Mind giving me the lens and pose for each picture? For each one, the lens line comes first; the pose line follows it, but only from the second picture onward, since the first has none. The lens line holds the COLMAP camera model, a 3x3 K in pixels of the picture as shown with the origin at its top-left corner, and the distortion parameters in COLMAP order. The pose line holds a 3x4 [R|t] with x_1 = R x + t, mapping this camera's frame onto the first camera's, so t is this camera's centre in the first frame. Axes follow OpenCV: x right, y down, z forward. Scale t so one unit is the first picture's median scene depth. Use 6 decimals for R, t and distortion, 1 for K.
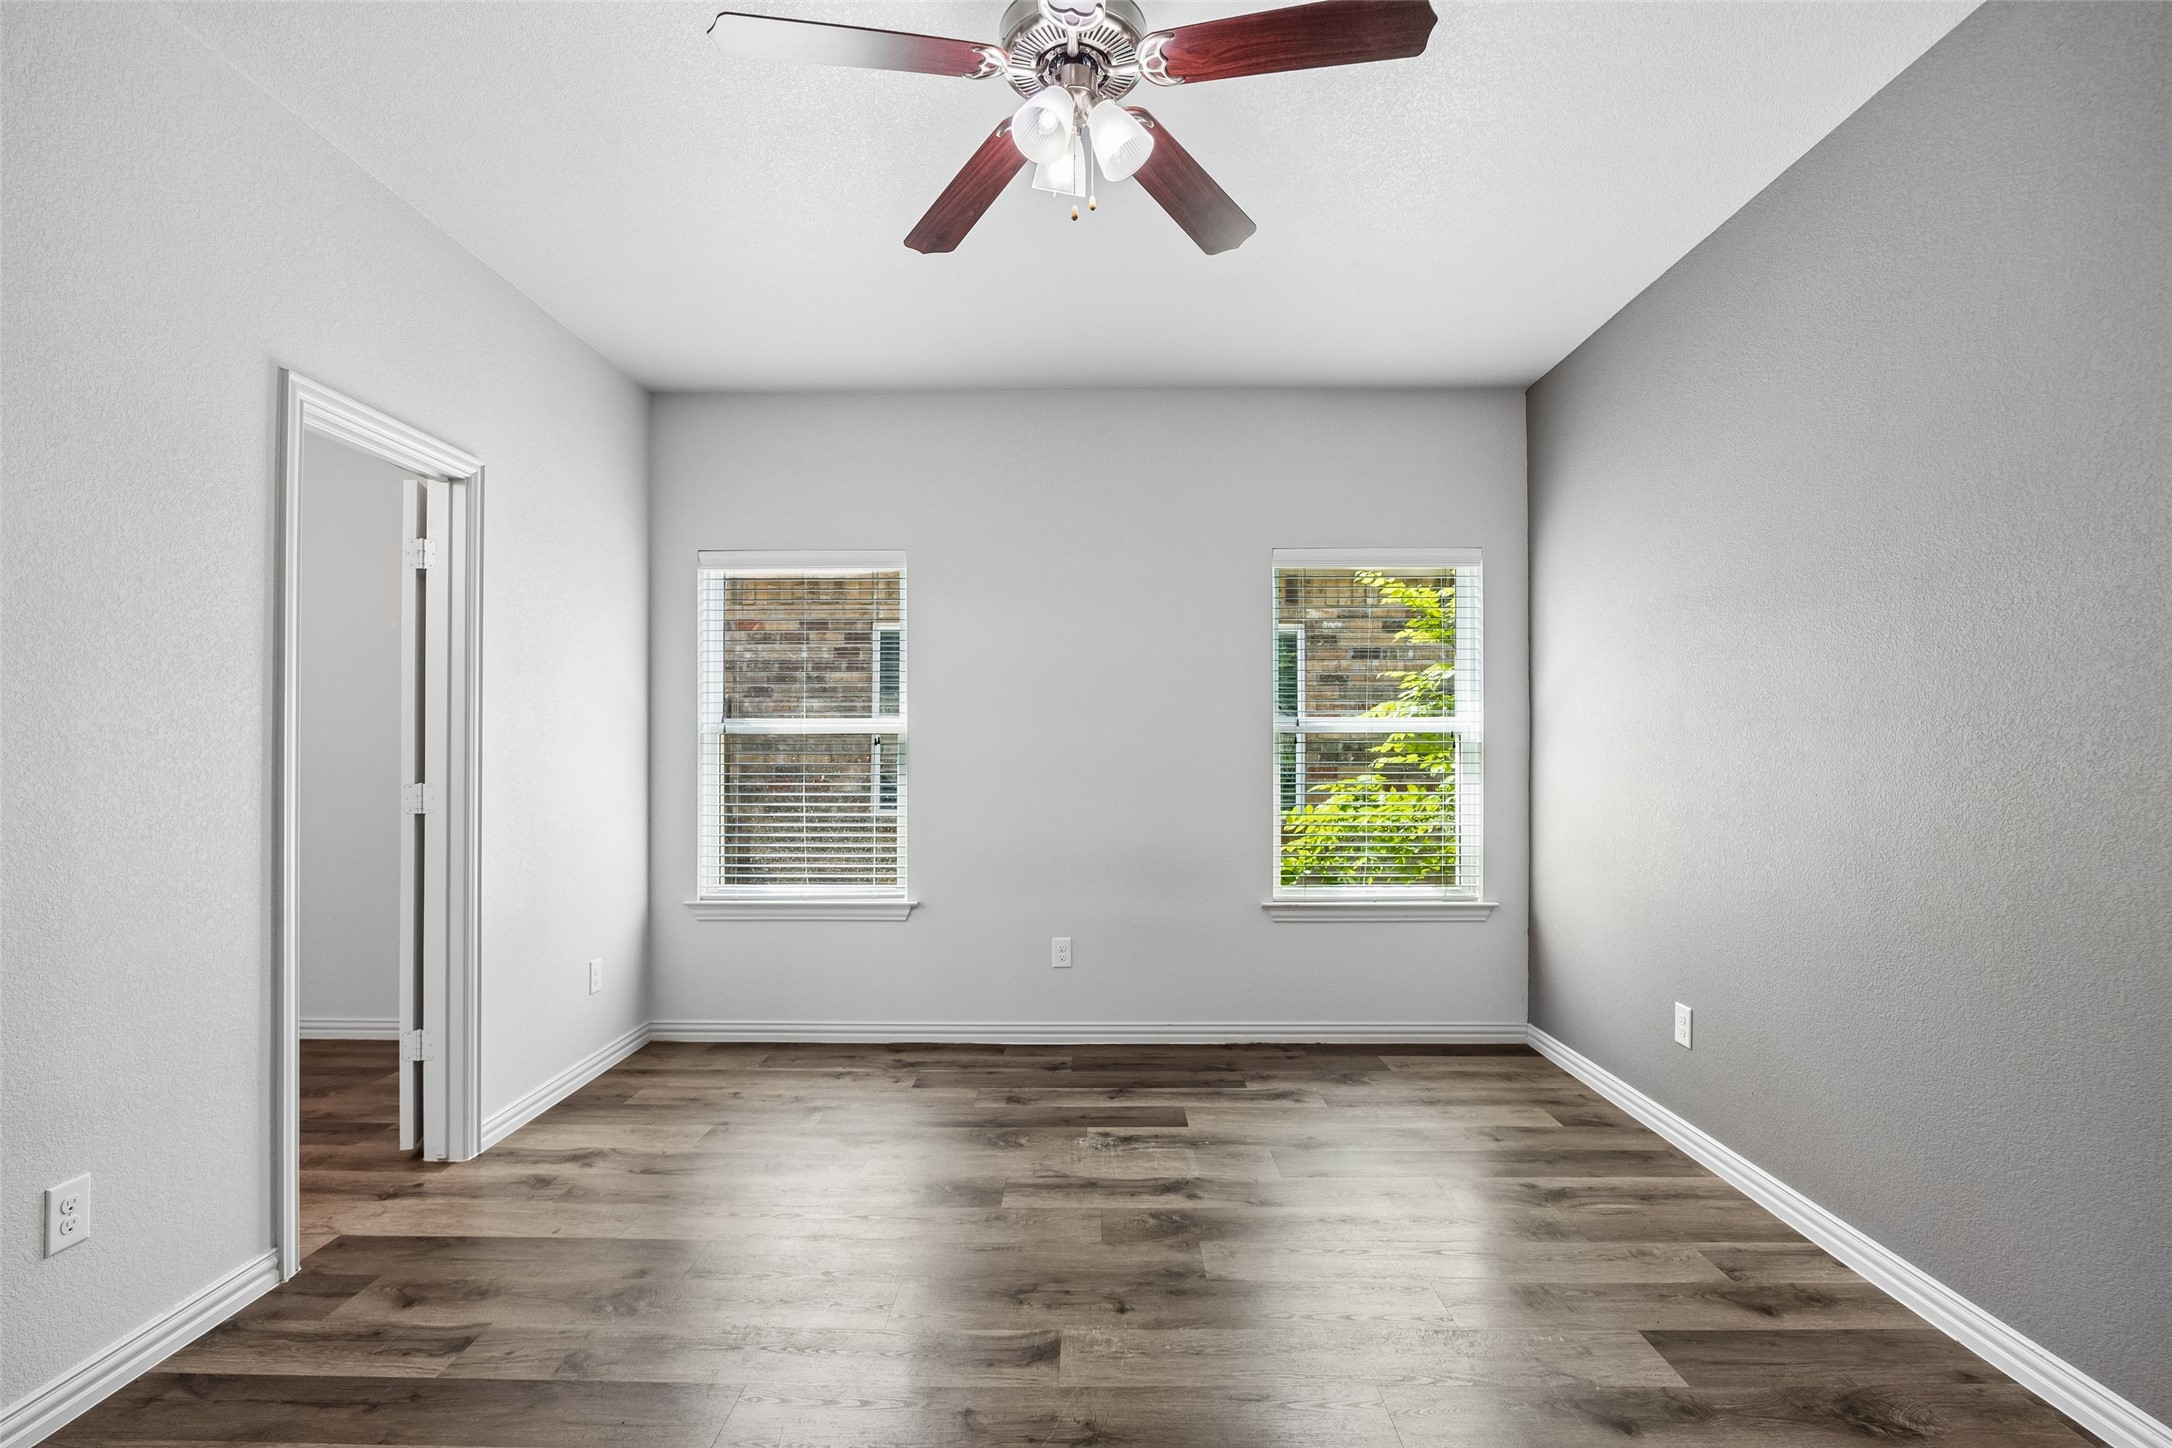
lens RADIAL K [[1004.4, 0, 1075.7], [0, 1004.4, 736.1], [0, 0, 1]] dist [-0.008512, 0.002889]
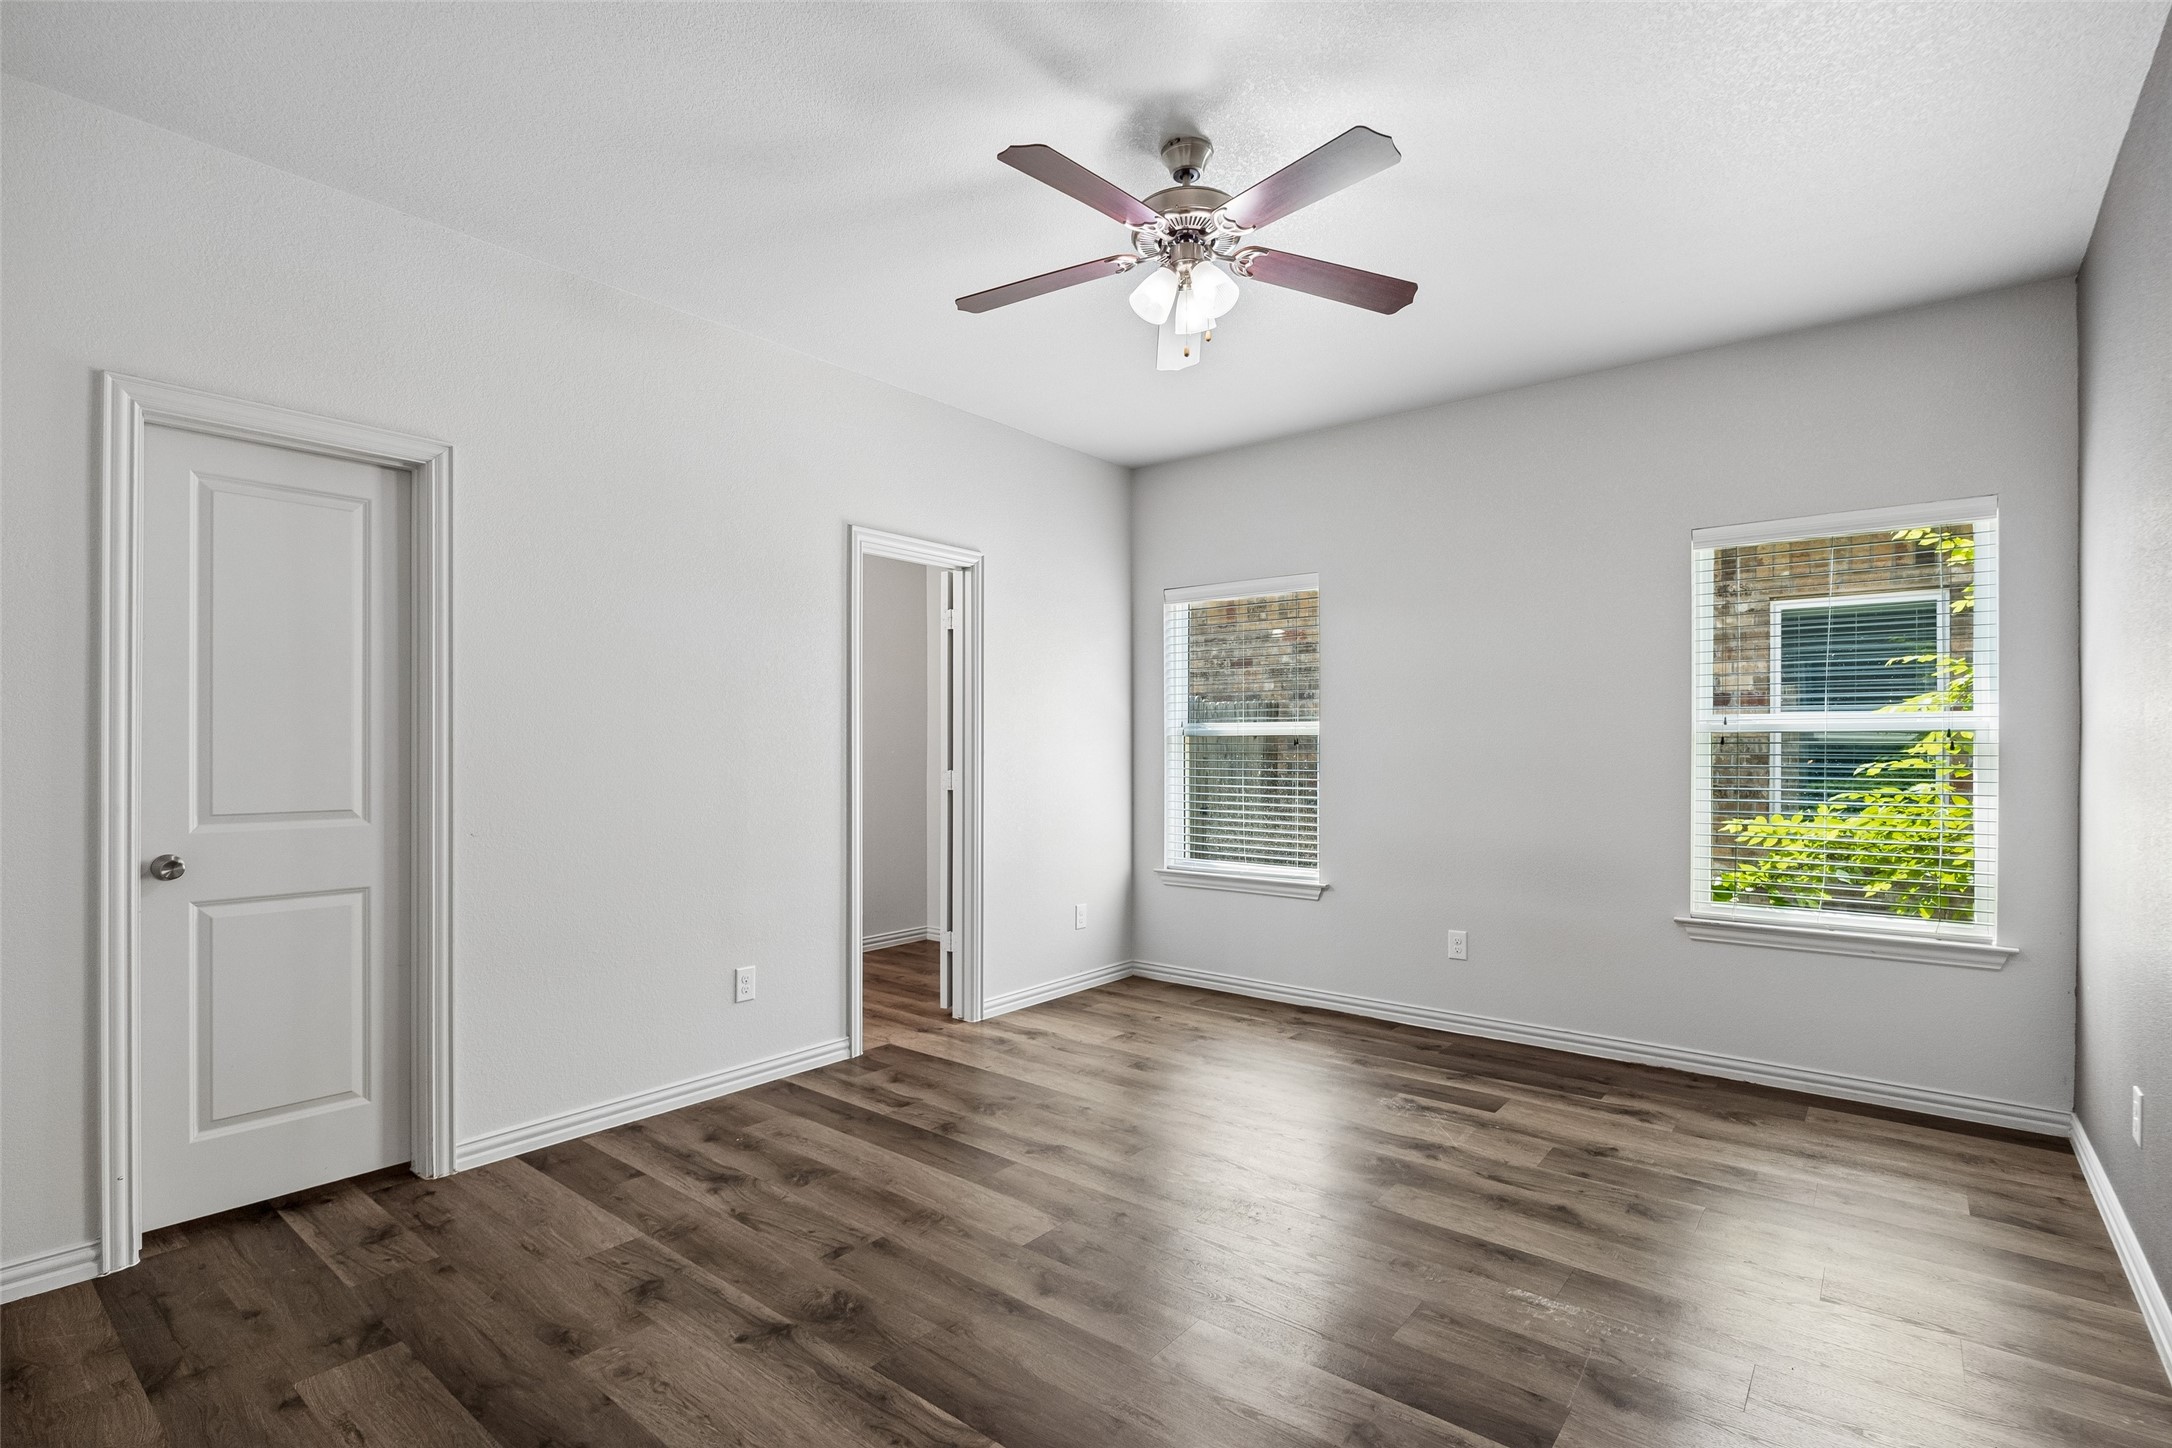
lens RADIAL K [[1004.4, 0, 1050.4], [0, 1004.4, 745.3], [0, 0, 1]] dist [-0.008512, 0.002889]
pose [[0.782536, 0.001927, -0.622603, 0.334638], [0.004765, 0.999947, 0.009084, -0.002988], [0.622587, -0.010075, 0.782485, -0.081109]]
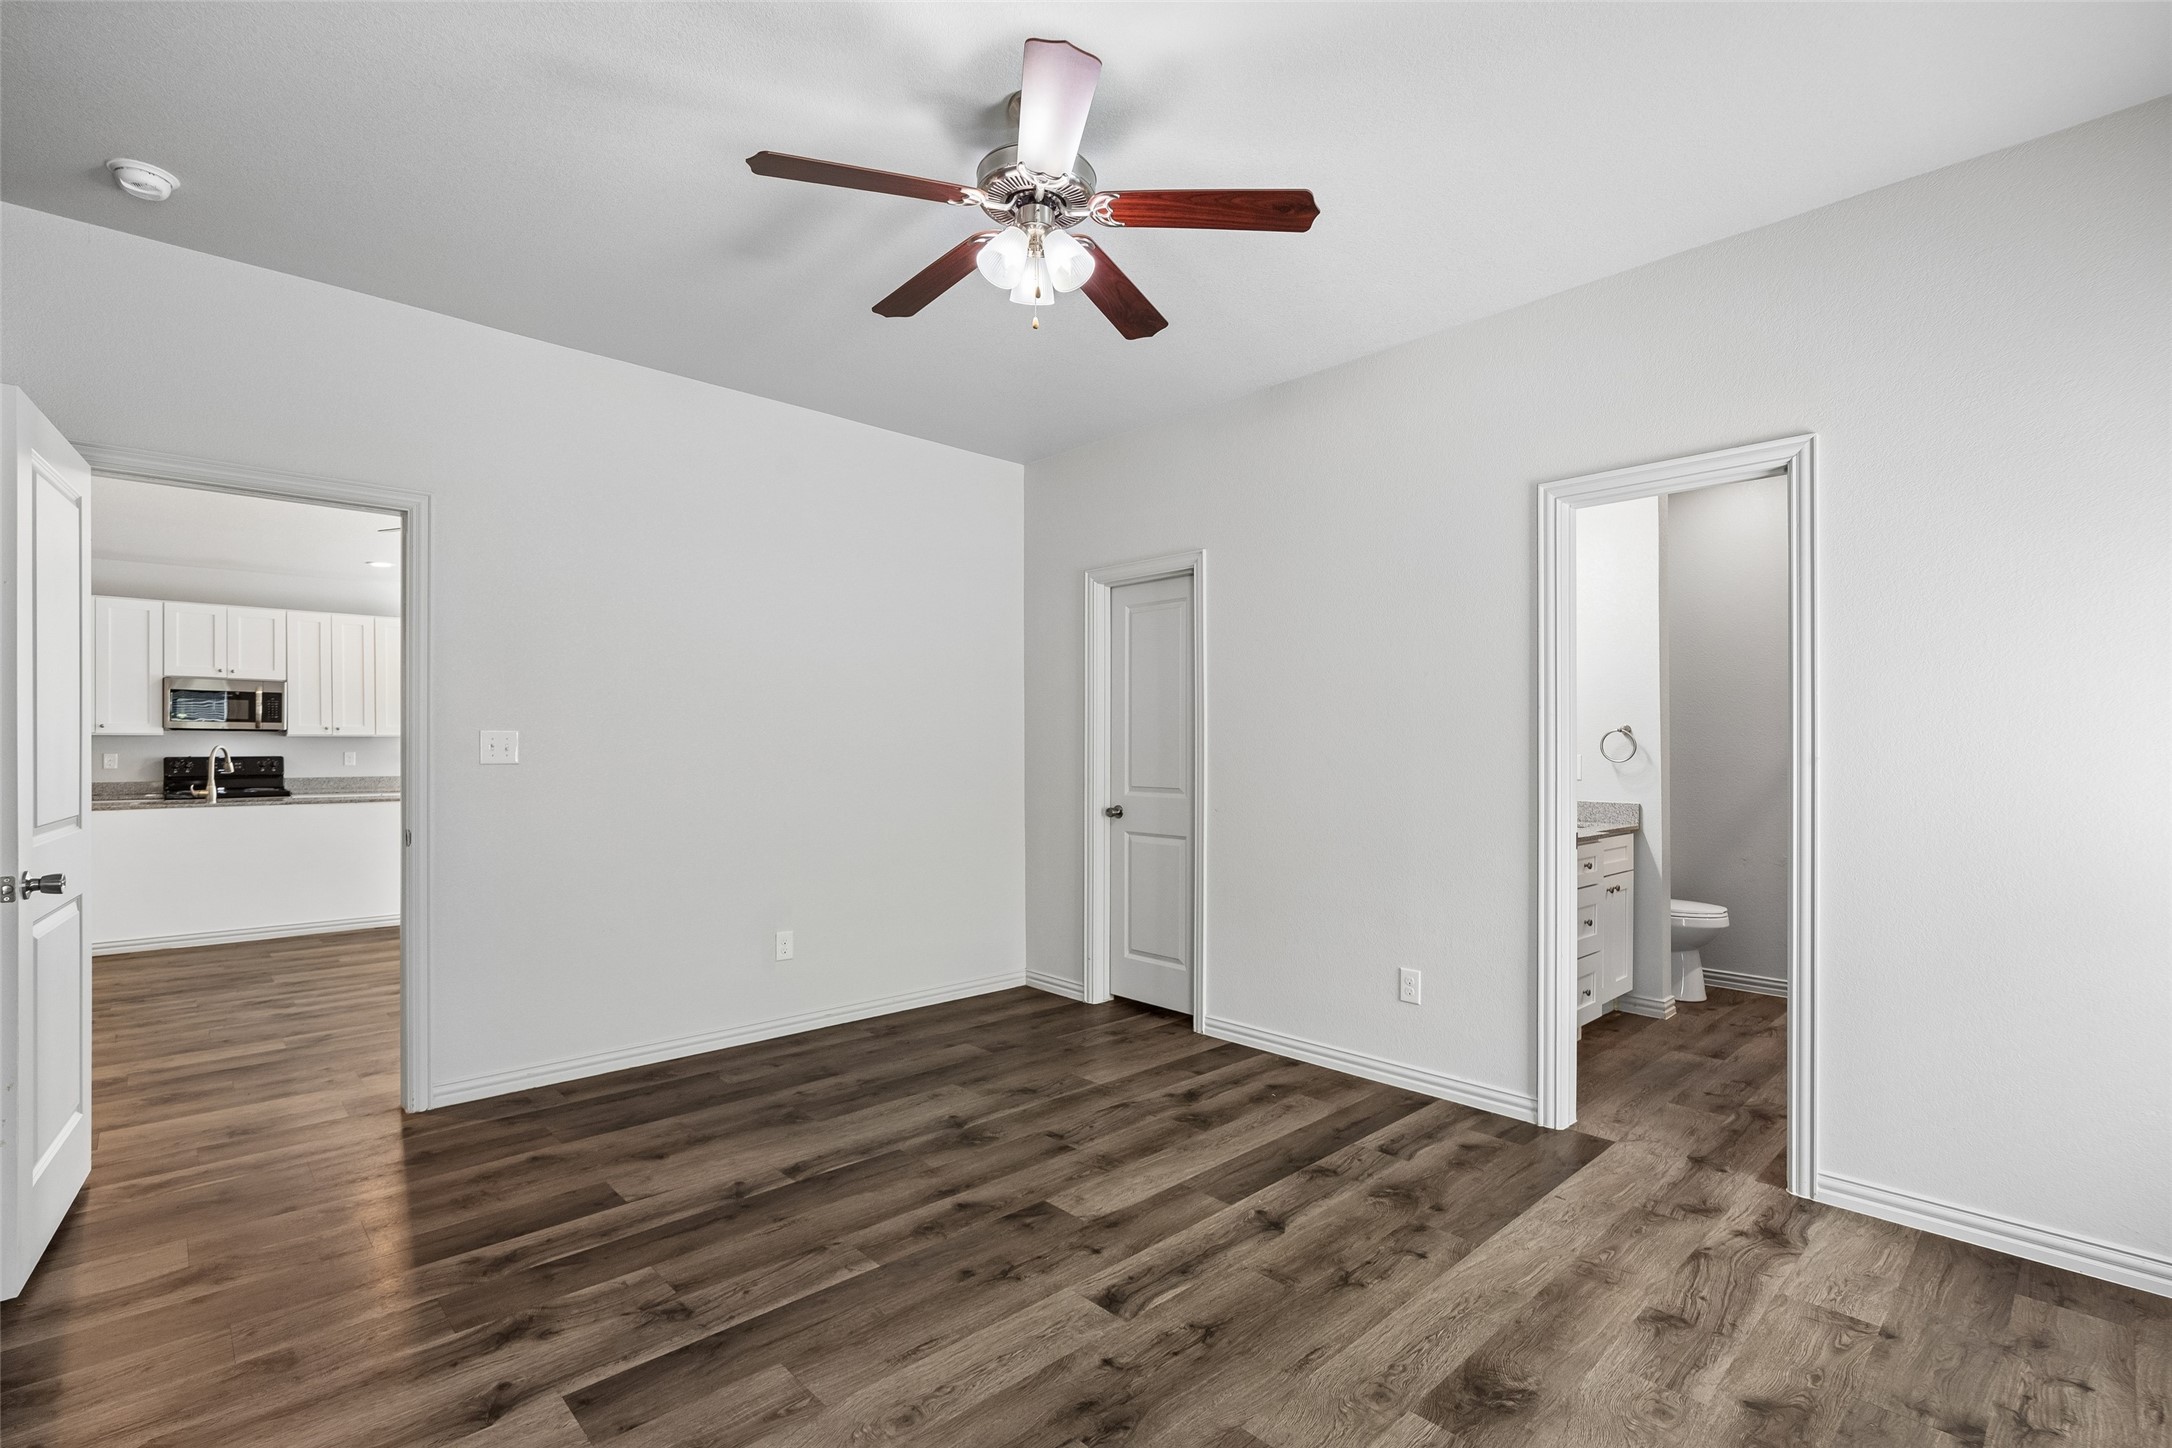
lens RADIAL K [[1004.4, 0, 1106.7], [0, 1004.4, 747.2], [0, 0, 1]] dist [-0.008512, 0.002889]
pose [[-0.709802, 0.000371, -0.704401, 0.388043], [0.013379, 0.999827, -0.012955, 0.014486], [0.704274, -0.018619, -0.709684, 0.969511]]
